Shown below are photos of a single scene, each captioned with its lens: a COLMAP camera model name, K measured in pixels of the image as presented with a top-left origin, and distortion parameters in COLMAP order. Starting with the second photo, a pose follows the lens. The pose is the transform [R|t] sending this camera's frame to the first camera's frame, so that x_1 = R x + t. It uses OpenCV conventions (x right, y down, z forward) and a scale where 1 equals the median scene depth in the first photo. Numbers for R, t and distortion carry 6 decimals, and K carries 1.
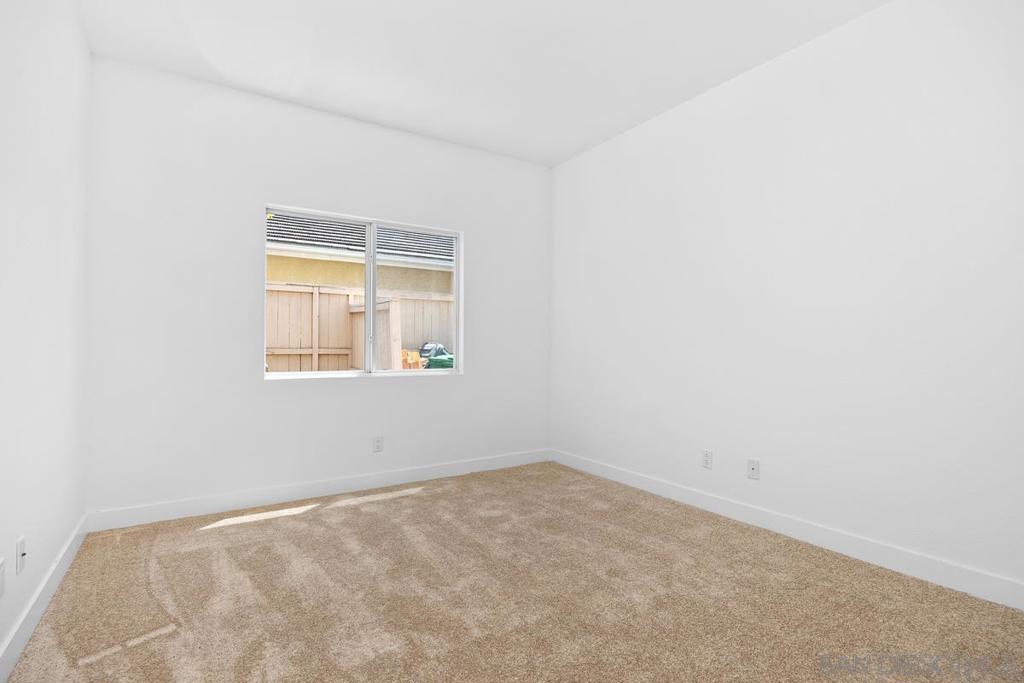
lens RADIAL K [[490.8, 0, 508.5], [0, 490.8, 343.5], [0, 0, 1]] dist [-0.000639, -0.000064]
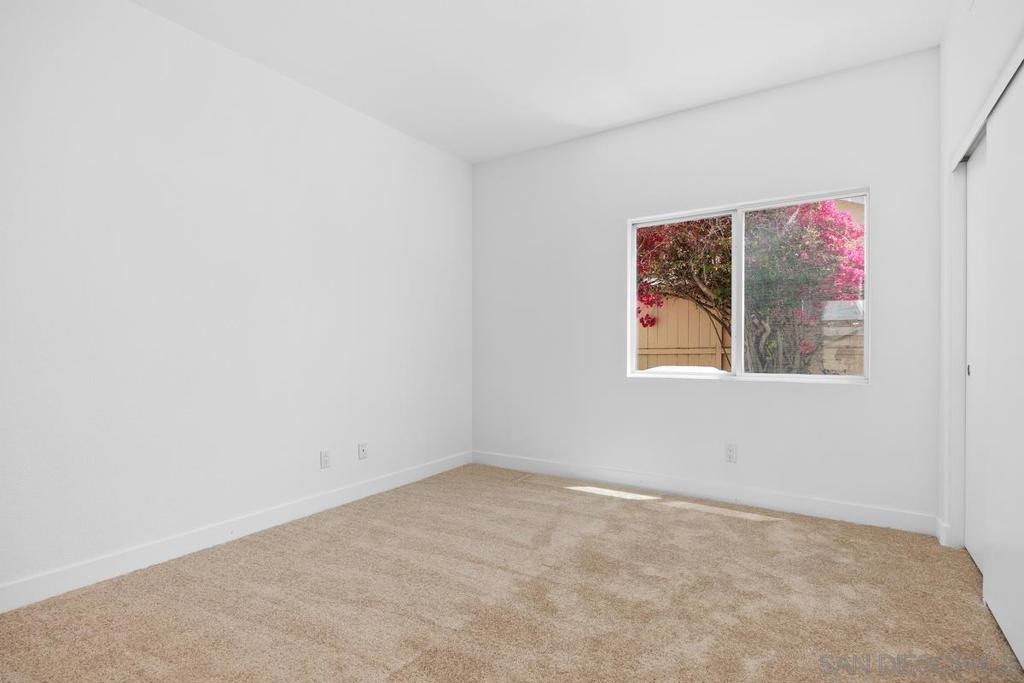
lens RADIAL K [[490.8, 0, 511.3], [0, 490.8, 345.2], [0, 0, 1]] dist [-0.000639, -0.000064]
pose [[0.395636, -0.009106, -0.918362, 0.447472], [0.010880, 0.999927, -0.005228, 0.004675], [0.918343, -0.007923, 0.395706, 0.301930]]
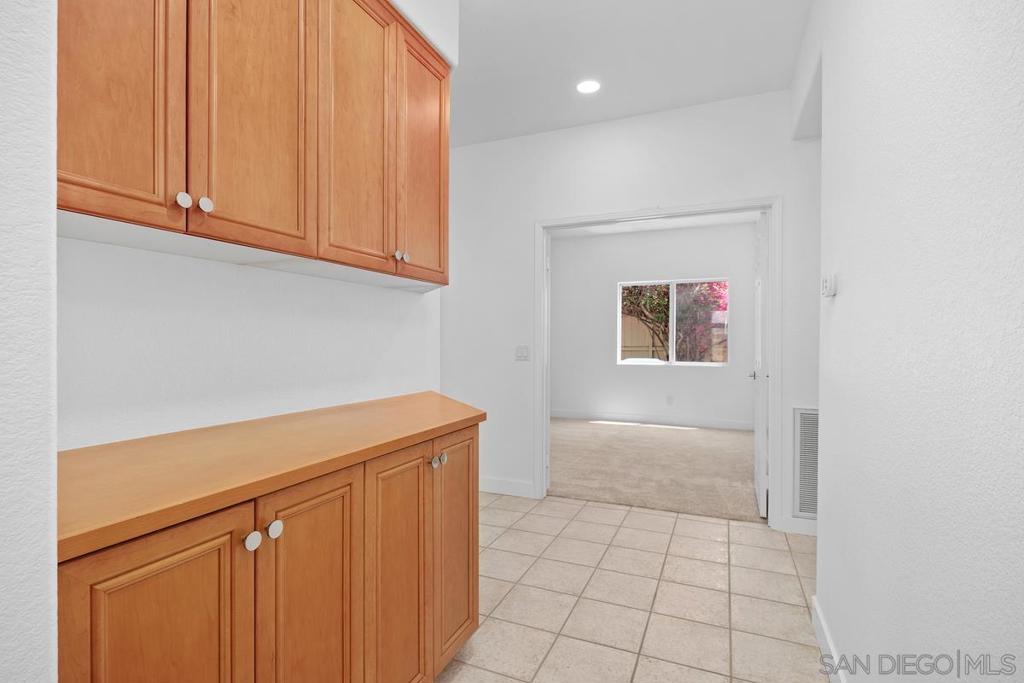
lens RADIAL K [[490.8, 0, 510.7], [0, 490.8, 344.1], [0, 0, 1]] dist [-0.000639, -0.000064]
pose [[0.548858, -0.000212, -0.835915, 1.108702], [0.008728, 0.999947, 0.005477, -0.029743], [0.835870, -0.010302, 0.548831, -0.642328]]
